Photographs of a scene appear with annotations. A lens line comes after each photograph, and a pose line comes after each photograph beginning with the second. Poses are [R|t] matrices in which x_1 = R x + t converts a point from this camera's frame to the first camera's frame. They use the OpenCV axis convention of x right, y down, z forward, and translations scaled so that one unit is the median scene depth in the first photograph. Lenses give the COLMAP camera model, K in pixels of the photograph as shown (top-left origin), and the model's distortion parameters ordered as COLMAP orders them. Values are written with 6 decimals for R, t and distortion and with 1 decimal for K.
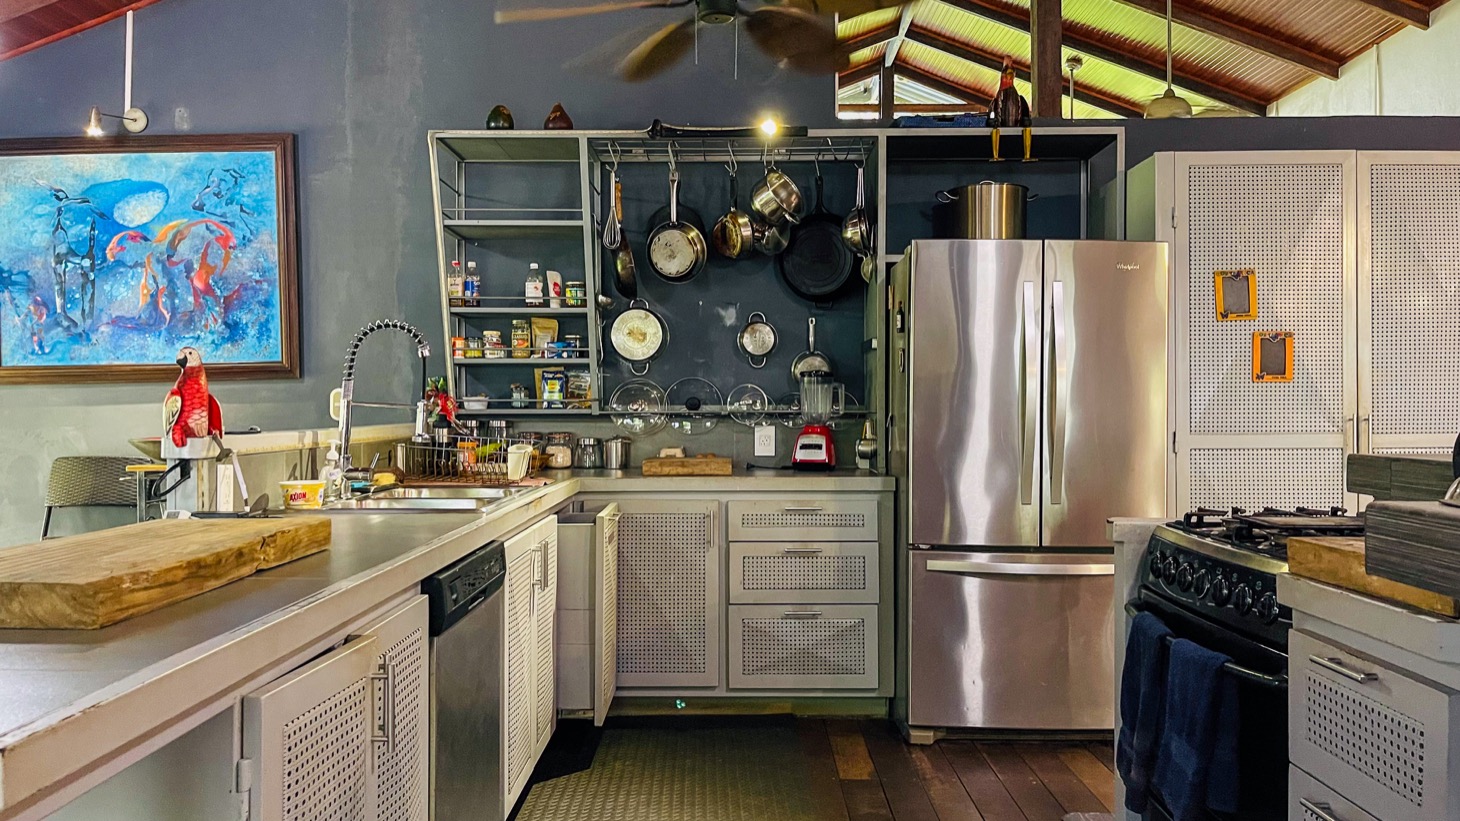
lens RADIAL K [[1101.7, 0, 730.0], [0, 1101.7, 410.5], [0, 0, 1]] dist [0.065249, -0.082331]
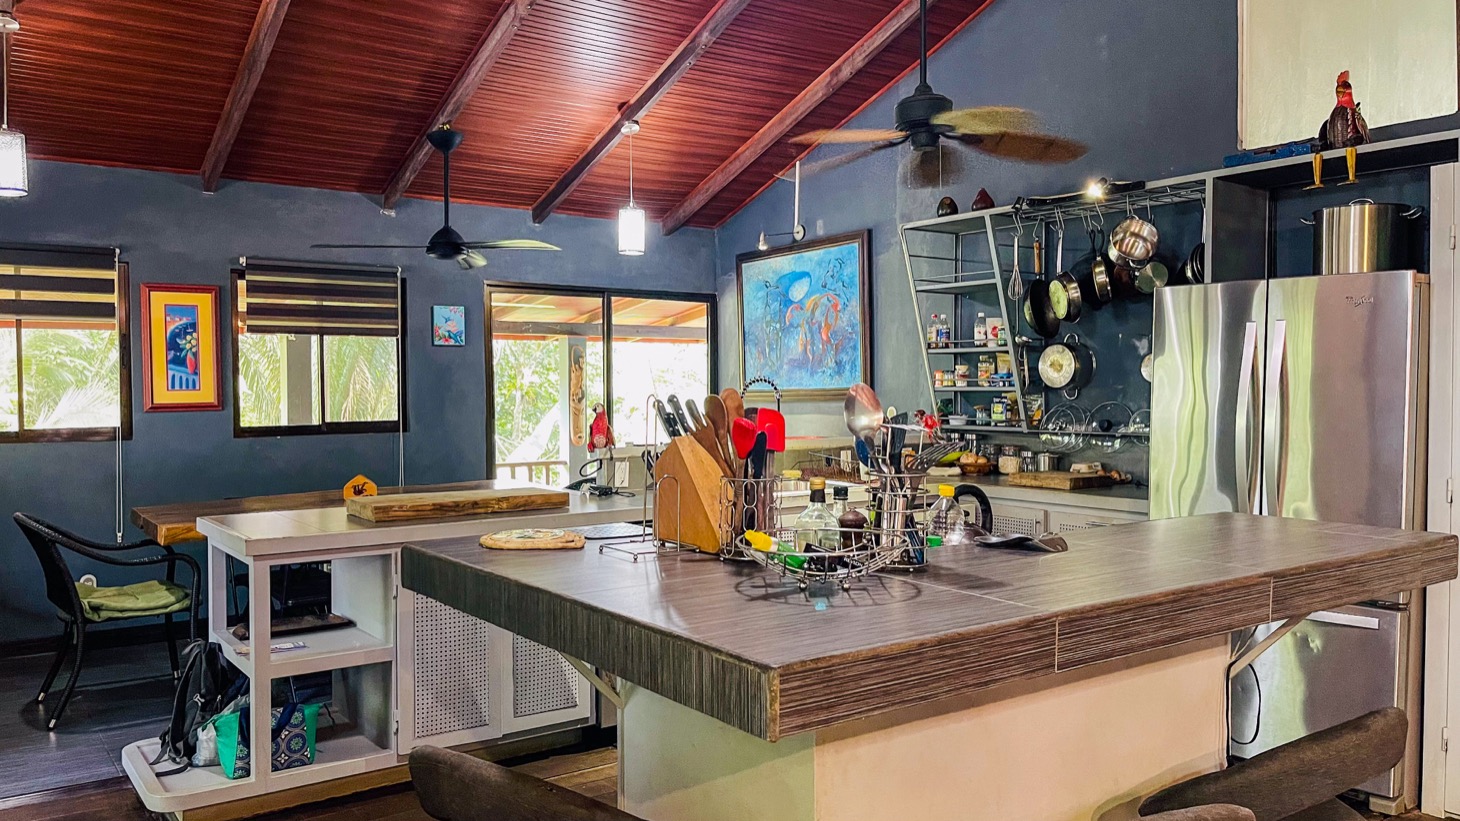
lens RADIAL K [[1101.7, 0, 730.0], [0, 1101.7, 410.5], [0, 0, 1]] dist [0.065249, -0.082331]
pose [[0.595360, 0.018226, -0.803253, 0.653683], [0.002483, 0.999696, 0.024524, -0.050285], [0.803455, -0.016595, 0.595134, 0.004038]]
